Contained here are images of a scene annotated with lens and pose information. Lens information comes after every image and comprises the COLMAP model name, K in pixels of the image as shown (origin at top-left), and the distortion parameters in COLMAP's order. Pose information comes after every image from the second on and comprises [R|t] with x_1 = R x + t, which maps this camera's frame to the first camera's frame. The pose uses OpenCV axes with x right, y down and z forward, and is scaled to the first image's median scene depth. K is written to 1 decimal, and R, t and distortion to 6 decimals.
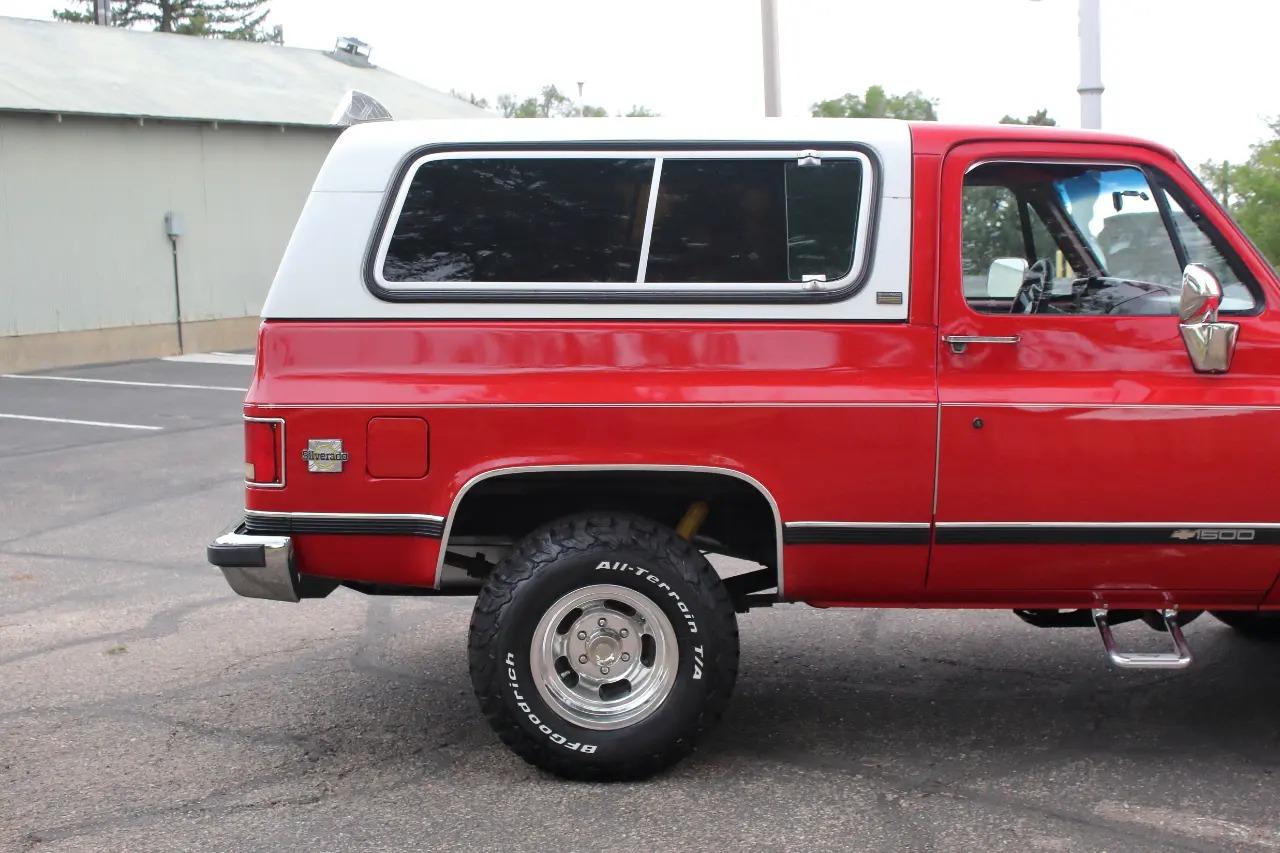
lens RADIAL K [[1718.4, 0, 637.9], [0, 1718.4, 428.1], [0, 0, 1]] dist [-0.044362, 0.000000]
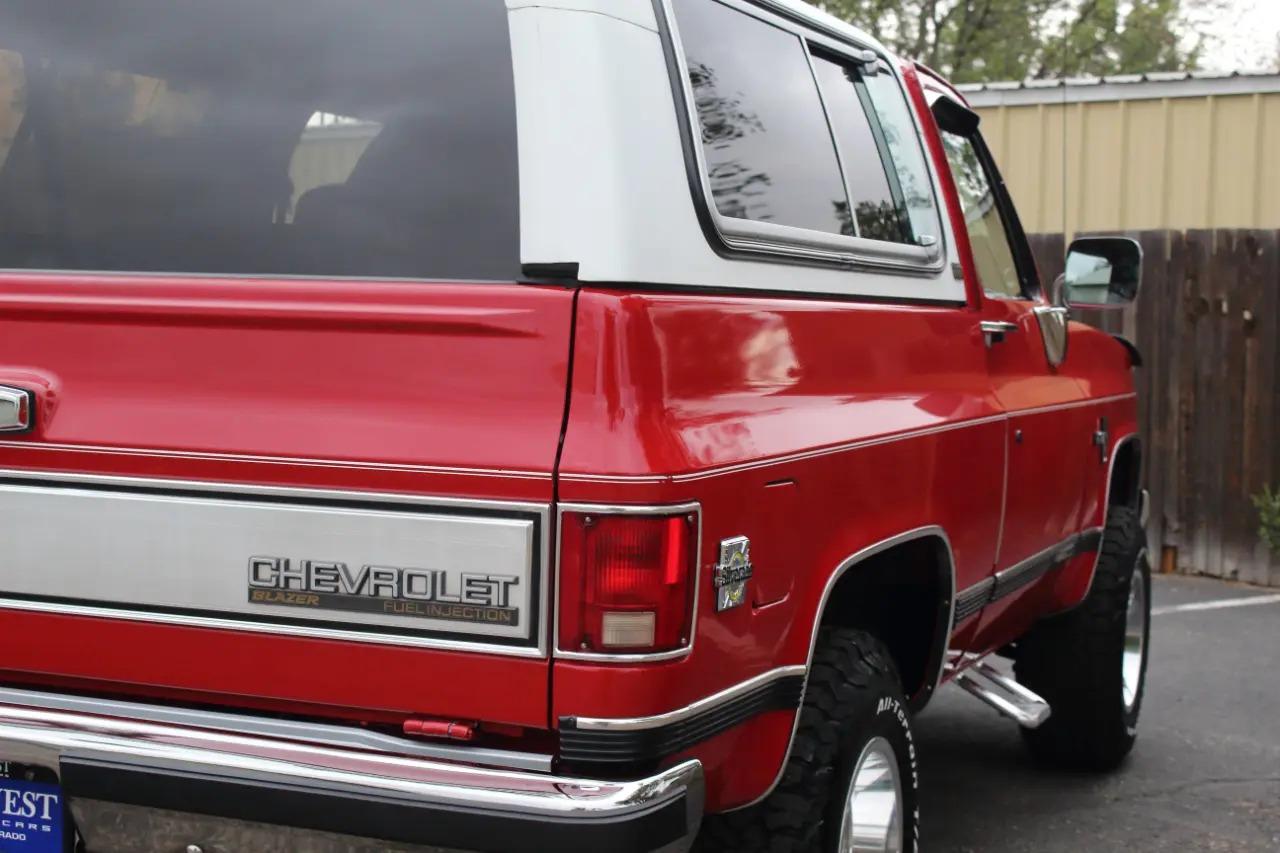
lens RADIAL K [[2056.2, 0, 633.1], [0, 2056.2, 420.9], [0, 0, 1]] dist [0.039195, 0.000000]
pose [[0.402010, -0.043271, 0.914612, -0.693107], [0.069569, 0.997439, 0.016611, -0.036449], [-0.912989, 0.056951, 0.403990, 0.768935]]
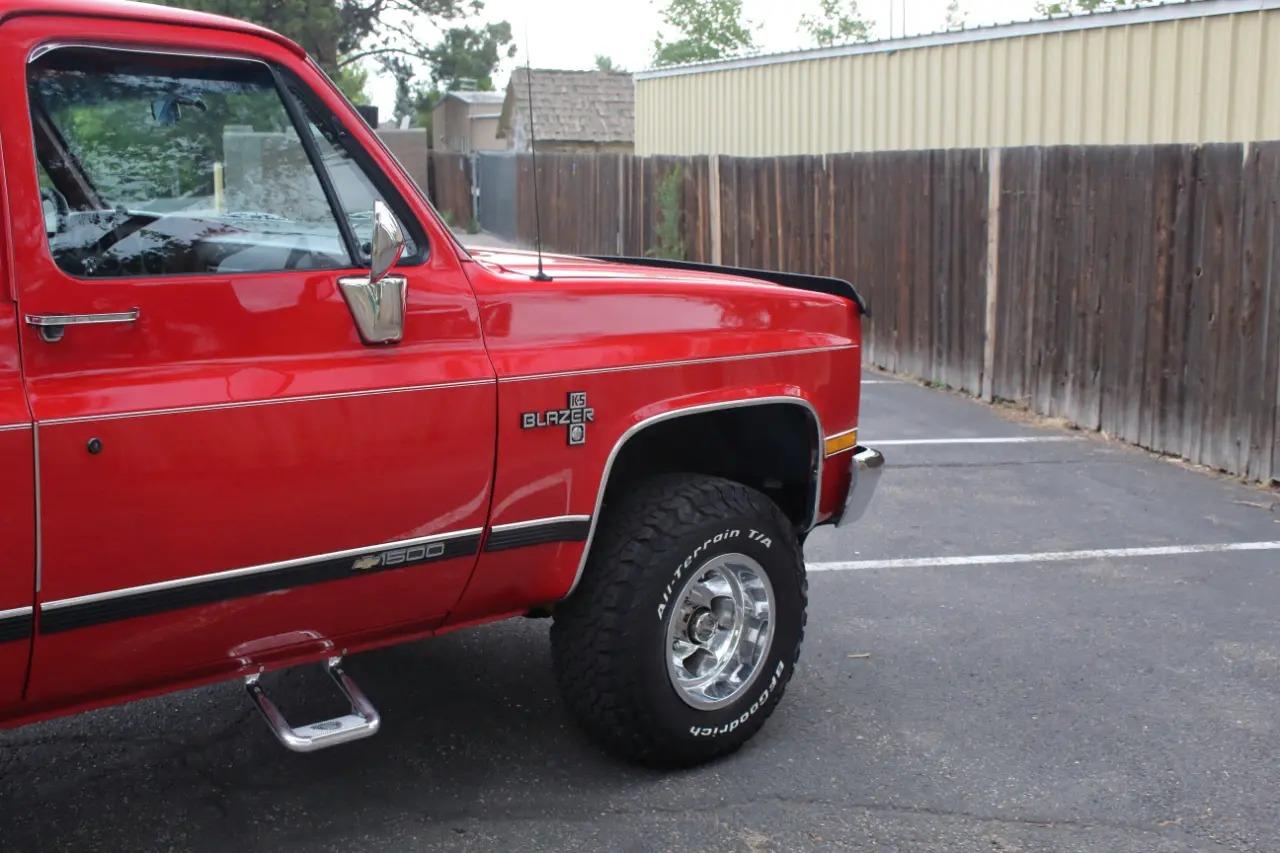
lens RADIAL K [[1606.0, 0, 669.7], [0, 1606.0, 432.9], [0, 0, 1]] dist [-0.060438, 0.000000]
pose [[0.733026, -0.101797, 0.672540, -0.049452], [0.058155, 0.994497, 0.087144, -0.047309], [-0.677709, -0.024767, 0.734913, 0.392203]]
